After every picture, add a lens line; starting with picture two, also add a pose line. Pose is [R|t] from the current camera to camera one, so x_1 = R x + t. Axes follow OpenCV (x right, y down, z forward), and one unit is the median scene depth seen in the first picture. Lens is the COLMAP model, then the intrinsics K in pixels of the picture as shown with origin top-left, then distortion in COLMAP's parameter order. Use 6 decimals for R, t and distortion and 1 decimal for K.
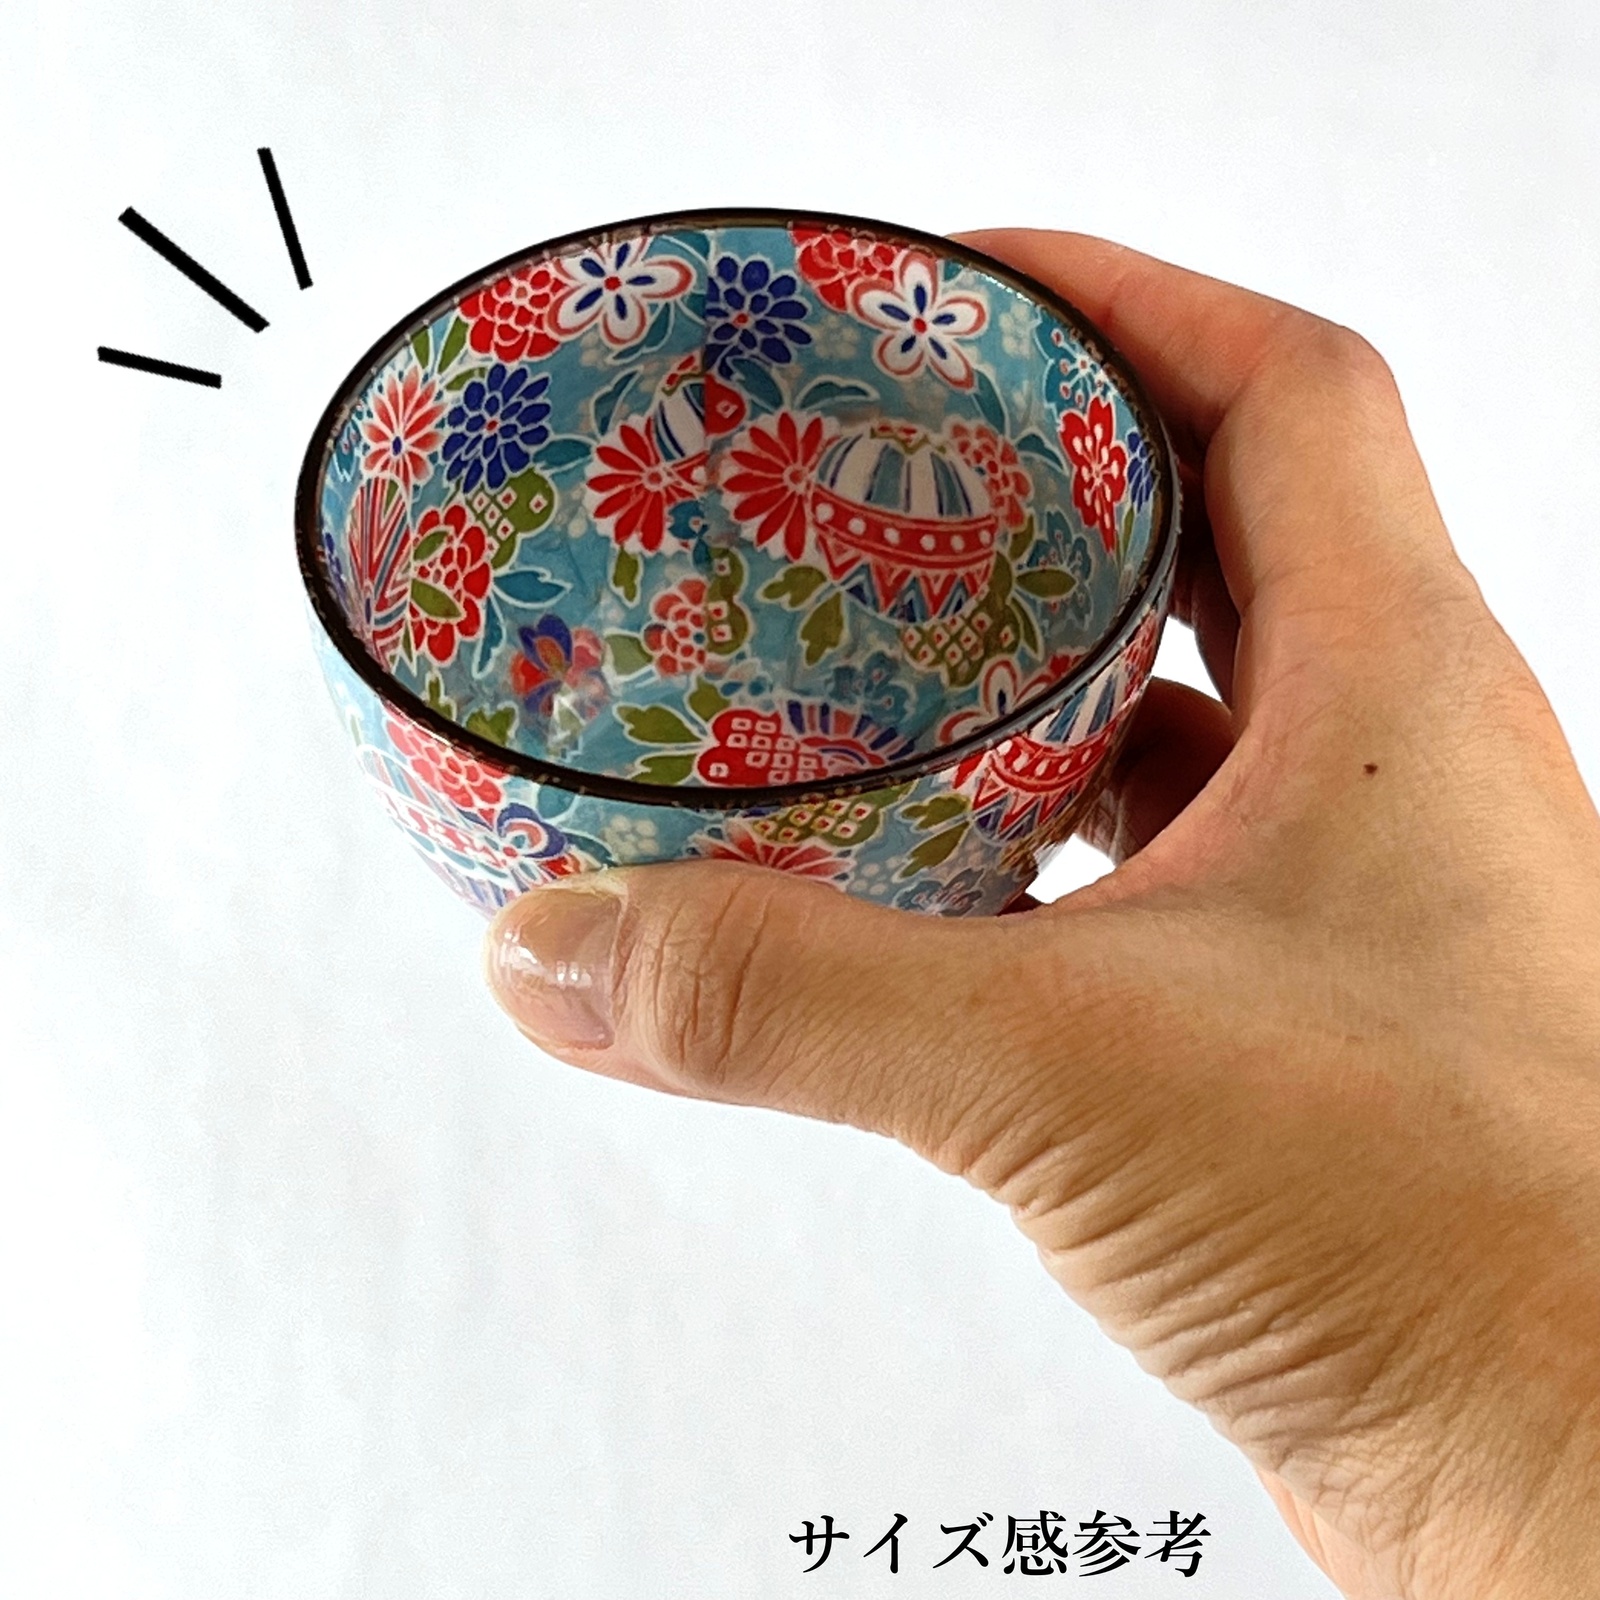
lens RADIAL K [[4751.4, 0, 799.8], [0, 4751.4, 799.9], [0, 0, 1]] dist [0.068116, 0.402977]
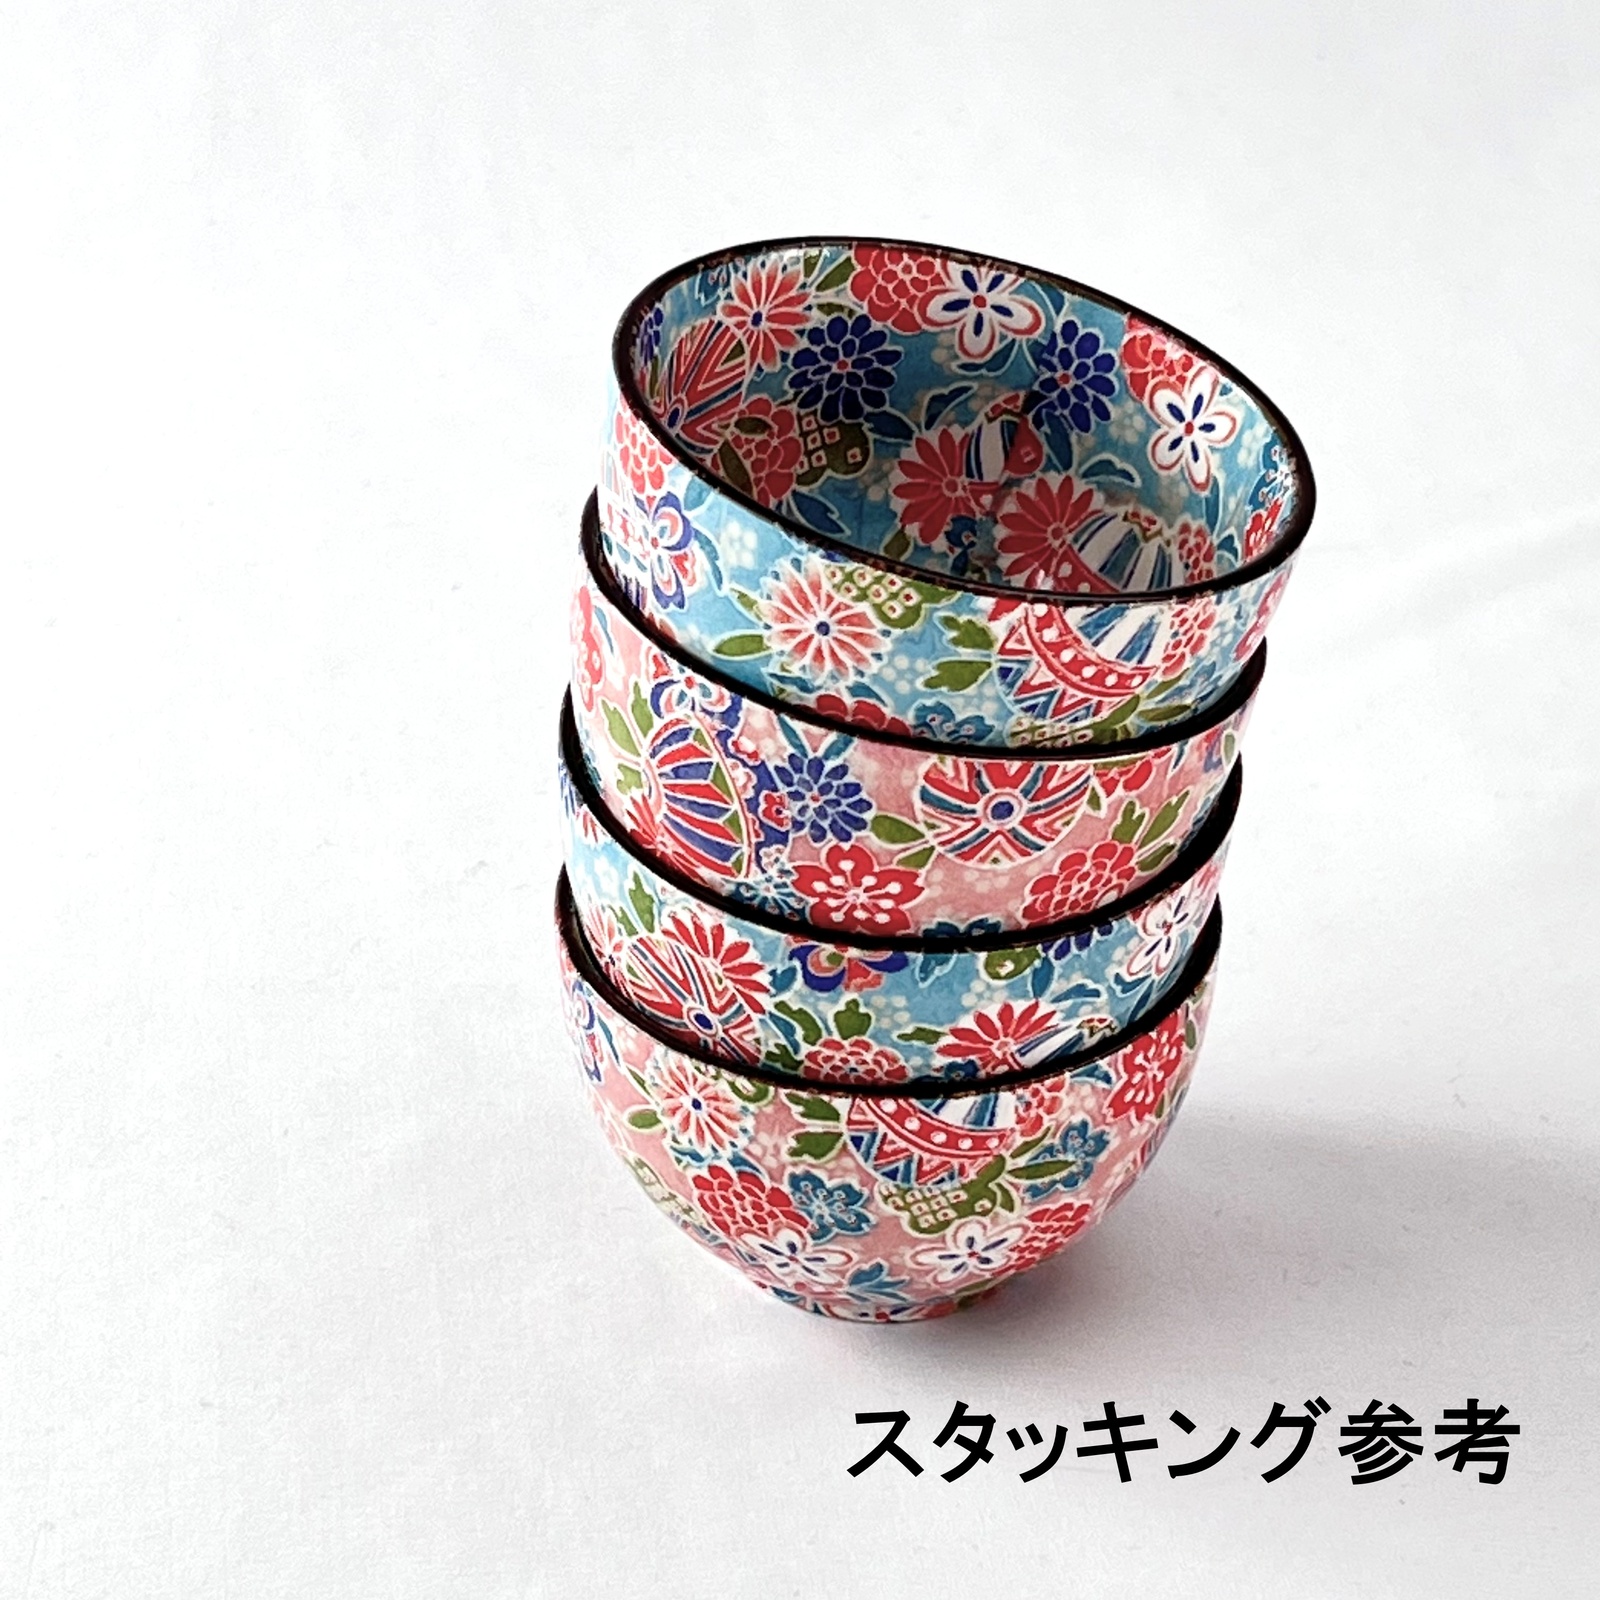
lens RADIAL K [[4751.4, 0, 799.8], [0, 4751.4, 799.9], [0, 0, 1]] dist [0.068116, 0.402977]
pose [[0.874774, 0.403483, -0.268275, 0.304073], [-0.463667, 0.857808, -0.221763, 0.298720], [0.140650, 0.318382, 0.937470, -0.123893]]
